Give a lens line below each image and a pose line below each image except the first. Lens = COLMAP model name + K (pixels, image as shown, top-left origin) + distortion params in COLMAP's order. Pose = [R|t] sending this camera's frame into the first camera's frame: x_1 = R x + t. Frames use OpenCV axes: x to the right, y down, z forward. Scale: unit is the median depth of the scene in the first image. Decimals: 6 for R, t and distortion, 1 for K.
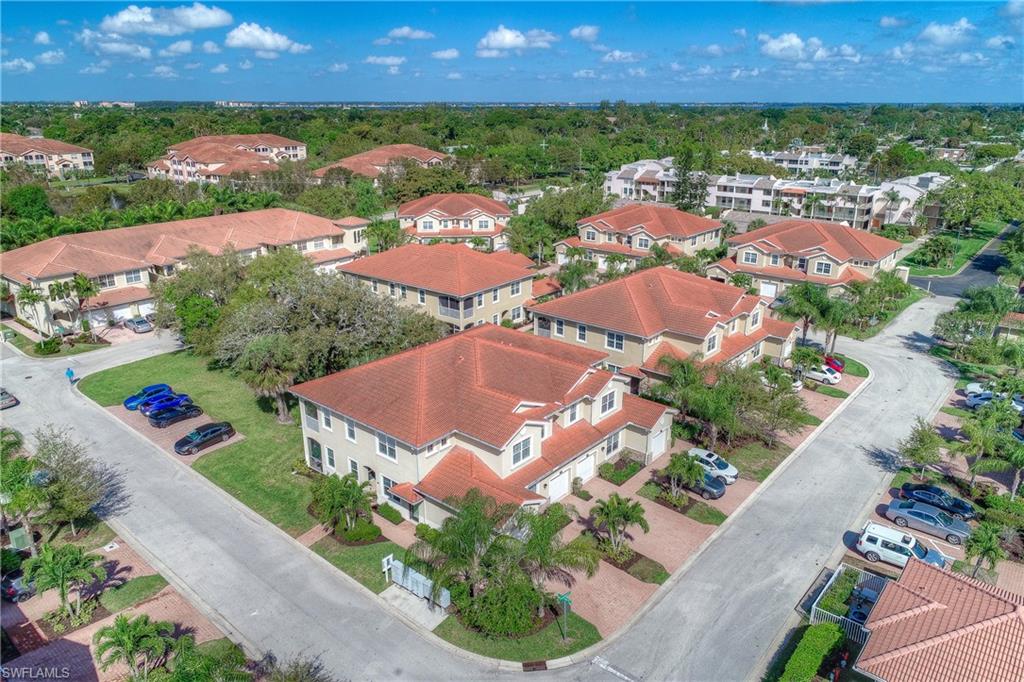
lens RADIAL K [[710.8, 0, 518.8], [0, 710.8, 343.6], [0, 0, 1]] dist [0.000056, 0.002790]
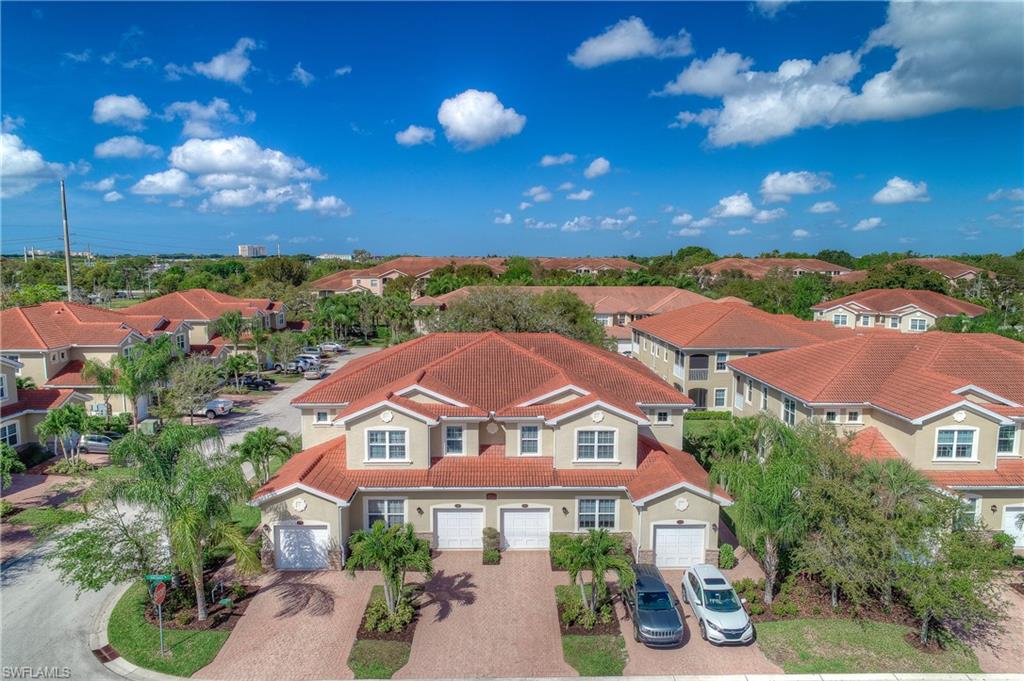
lens RADIAL K [[710.8, 0, 518.8], [0, 710.8, 343.1], [0, 0, 1]] dist [0.000056, 0.002790]
pose [[0.667841, 0.091520, -0.738656, 0.225132], [-0.245078, 0.964109, -0.102129, 0.031728], [0.702798, 0.249234, 0.666301, 0.205869]]
